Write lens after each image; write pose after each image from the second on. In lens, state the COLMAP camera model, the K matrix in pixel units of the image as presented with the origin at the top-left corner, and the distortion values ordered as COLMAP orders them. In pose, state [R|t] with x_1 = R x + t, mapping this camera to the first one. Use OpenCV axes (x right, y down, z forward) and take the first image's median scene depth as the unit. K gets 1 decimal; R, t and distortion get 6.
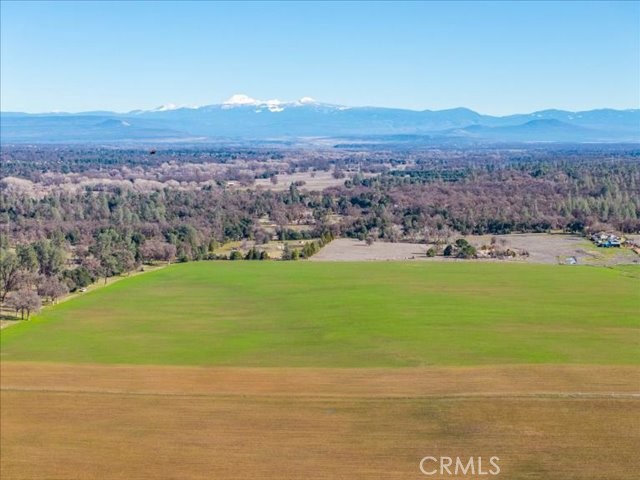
lens RADIAL K [[1307.9, 0, 320.0], [0, 1307.9, 240.0], [0, 0, 1]] dist [-0.112761, 0.248052]
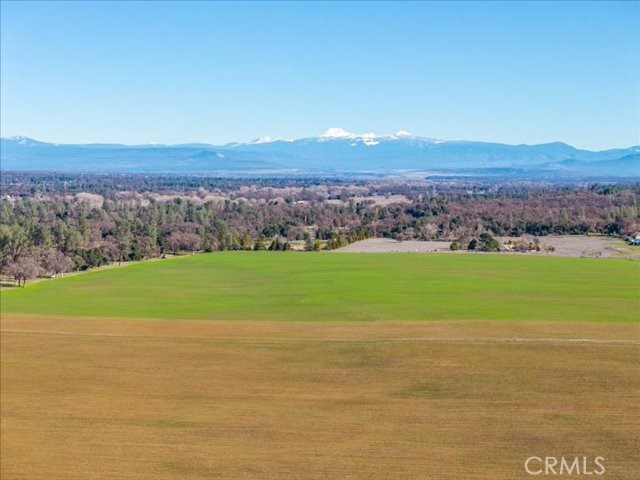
lens RADIAL K [[1307.9, 0, 320.0], [0, 1307.9, 240.0], [0, 0, 1]] dist [-0.112761, 0.248052]
pose [[0.997301, 0.009849, -0.072763, 0.044809], [-0.011728, 0.999608, -0.025440, 0.025791], [0.072484, 0.026225, 0.997025, -0.004383]]
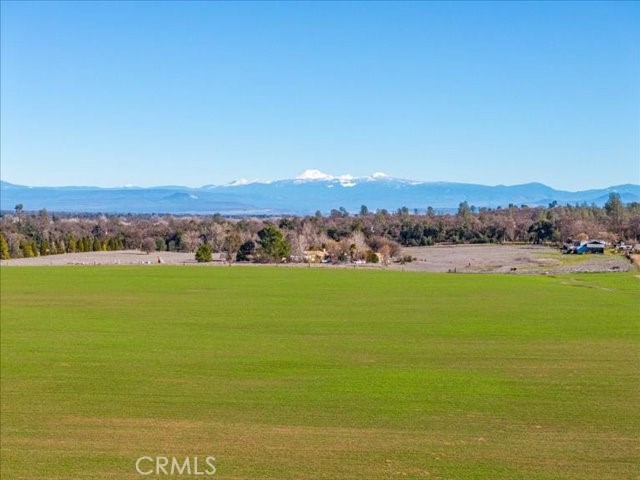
lens RADIAL K [[1307.9, 0, 320.0], [0, 1307.9, 240.0], [0, 0, 1]] dist [-0.112761, 0.248052]
pose [[0.998343, 0.002881, -0.057467, 0.128127], [-0.006230, 0.998286, -0.058184, 0.026864], [0.057200, 0.058445, 0.996651, 0.413449]]
